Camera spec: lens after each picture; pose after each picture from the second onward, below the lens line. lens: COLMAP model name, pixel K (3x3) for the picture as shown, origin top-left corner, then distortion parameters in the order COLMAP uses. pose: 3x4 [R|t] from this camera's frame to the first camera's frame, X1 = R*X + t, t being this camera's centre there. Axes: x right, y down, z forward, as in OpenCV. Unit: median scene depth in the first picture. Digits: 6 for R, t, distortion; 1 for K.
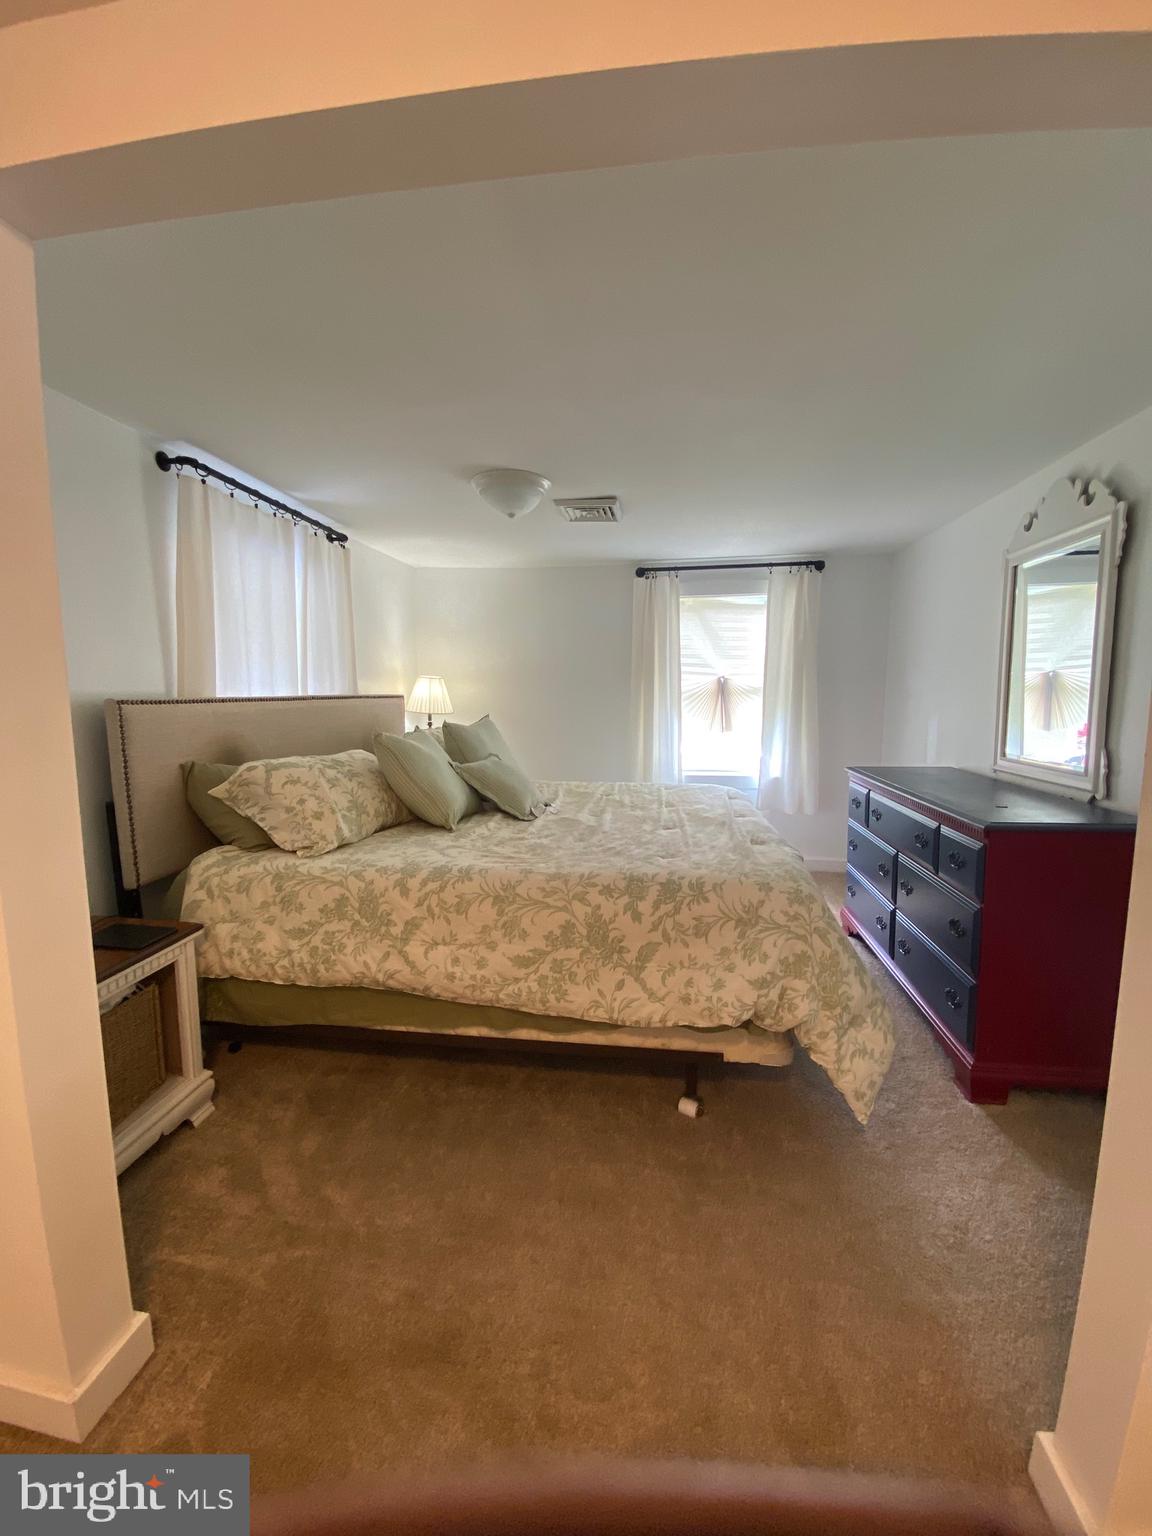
lens RADIAL K [[624.6, 0, 577.0], [0, 624.6, 762.1], [0, 0, 1]] dist [-0.007461, -0.001855]
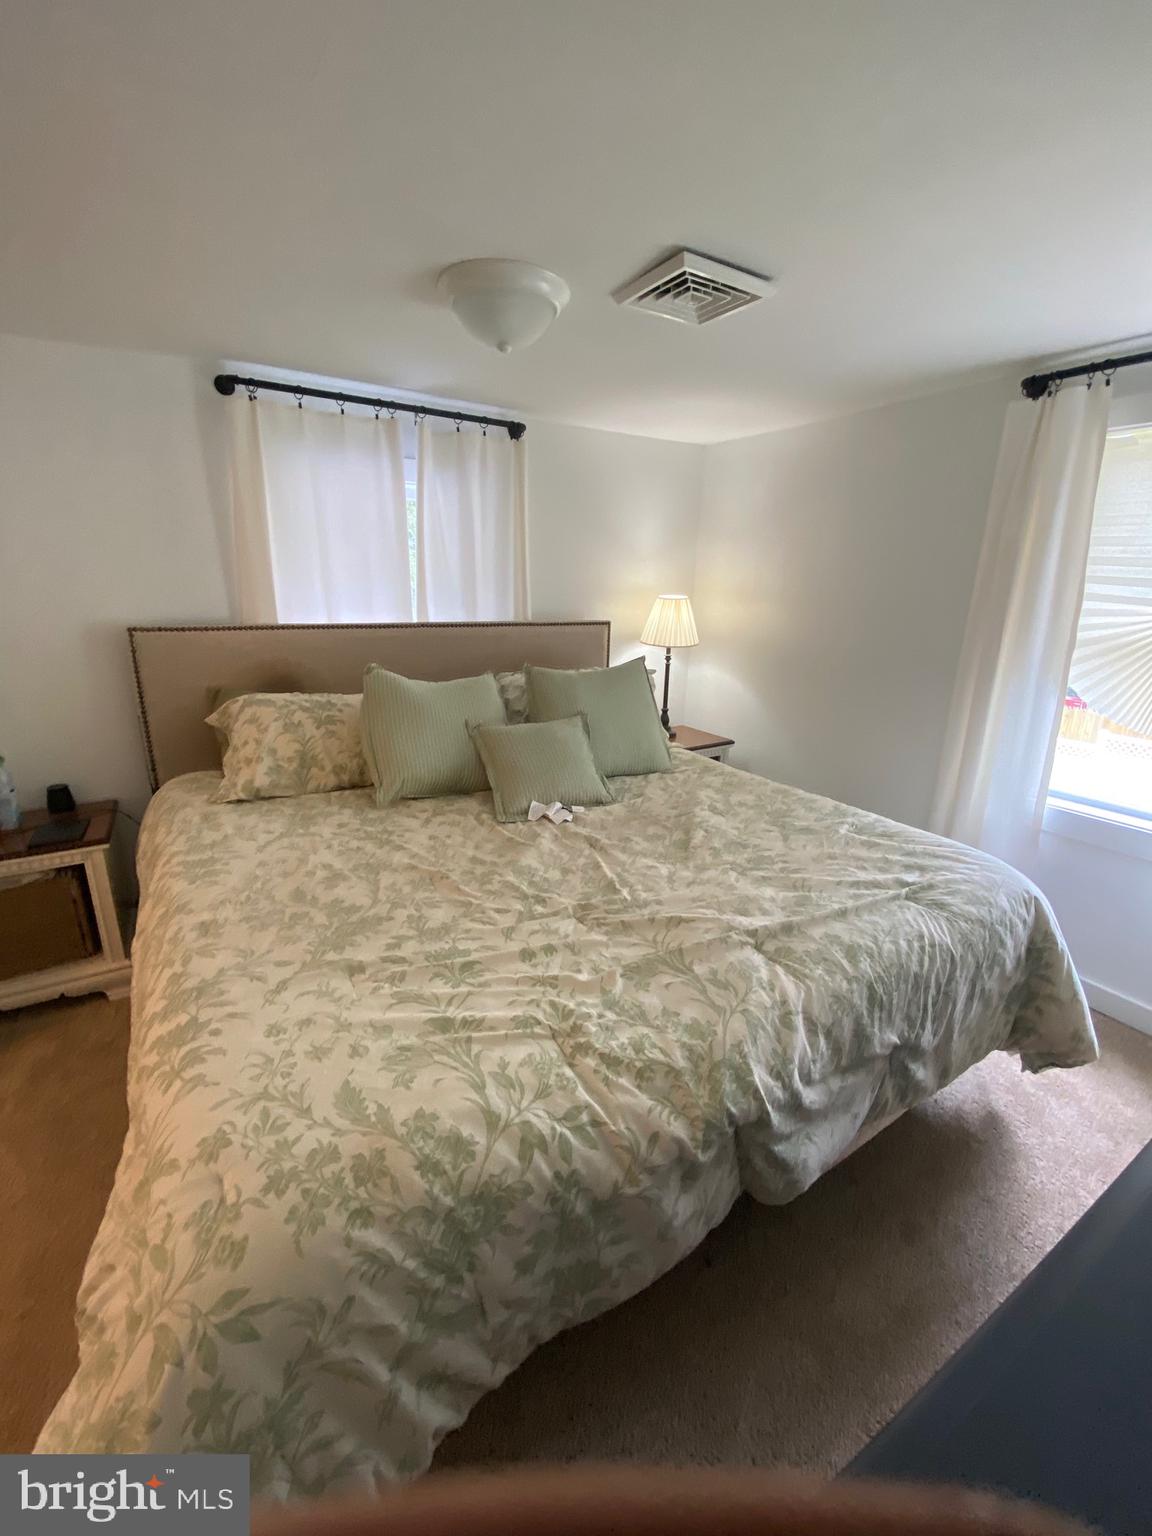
lens RADIAL K [[624.6, 0, 577.6], [0, 624.6, 769.7], [0, 0, 1]] dist [-0.007461, -0.001855]
pose [[0.644268, 0.218849, -0.732820, 0.715720], [-0.101459, 0.974173, 0.201727, -0.168482], [0.758041, -0.055615, 0.649832, 0.919861]]
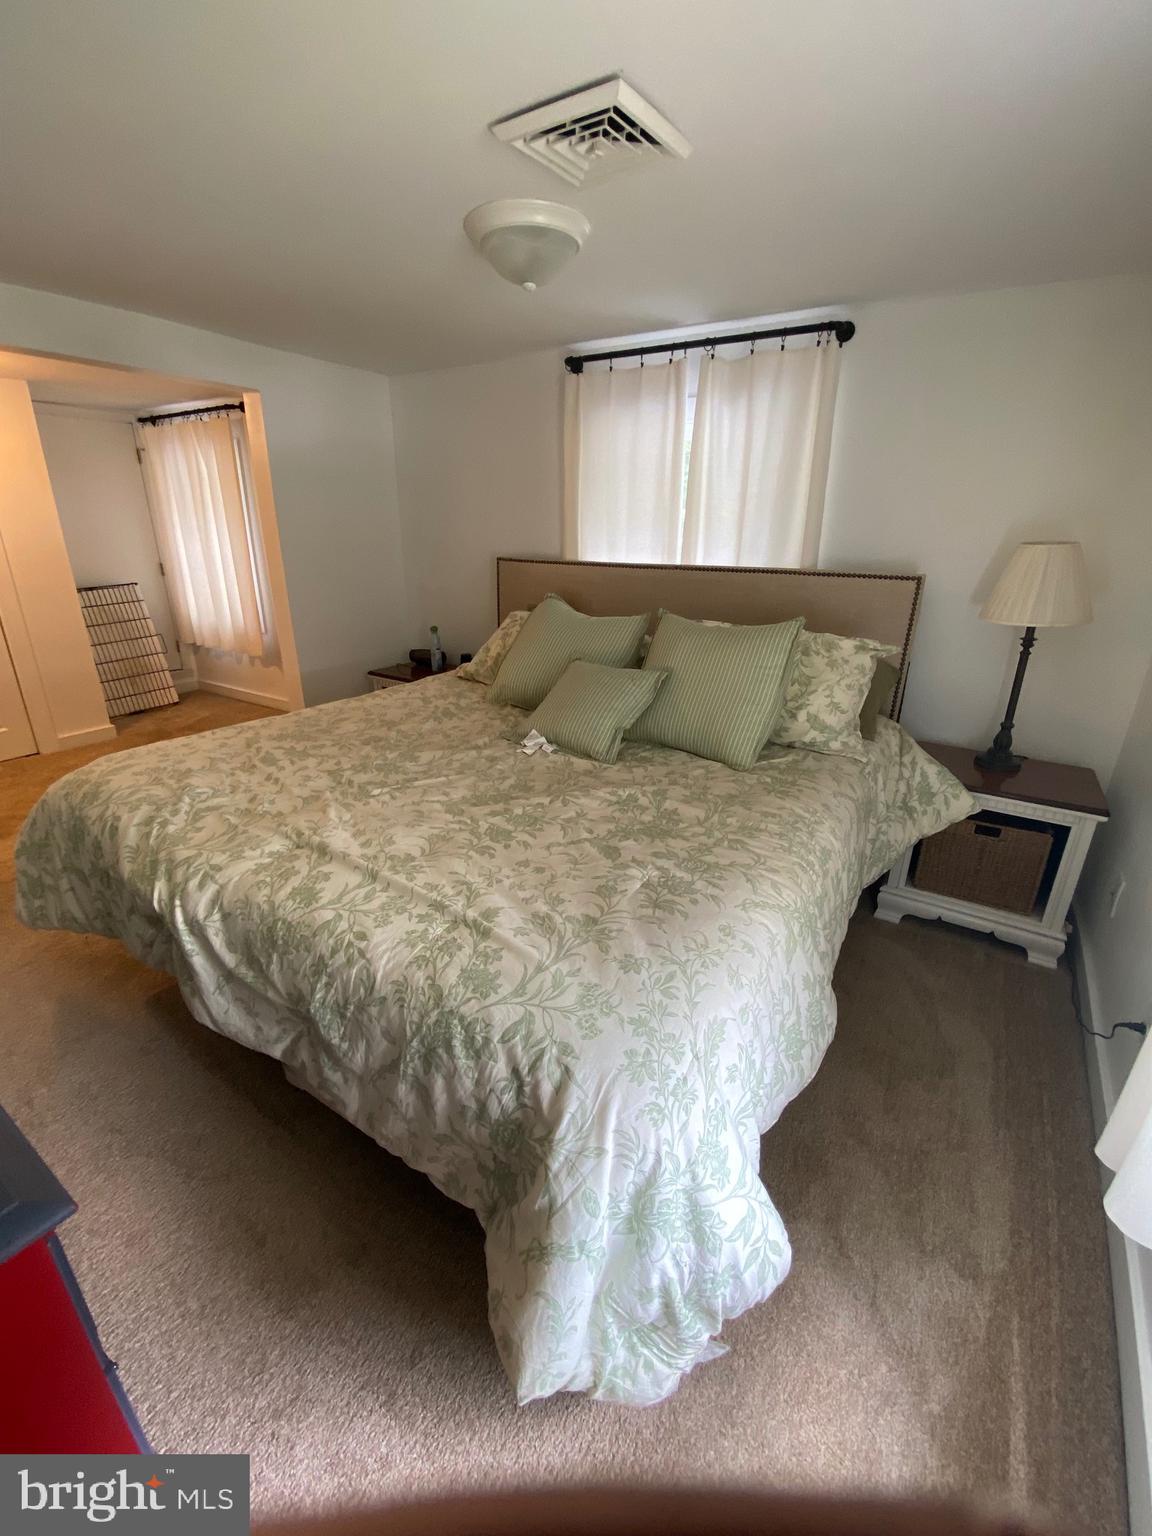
lens RADIAL K [[624.6, 0, 584.5], [0, 624.6, 778.6], [0, 0, 1]] dist [-0.007461, -0.001855]
pose [[-0.409137, 0.326917, -0.851899, 0.867730], [-0.119765, 0.906300, 0.405311, -0.288661], [0.904579, 0.267855, -0.331647, 2.060868]]
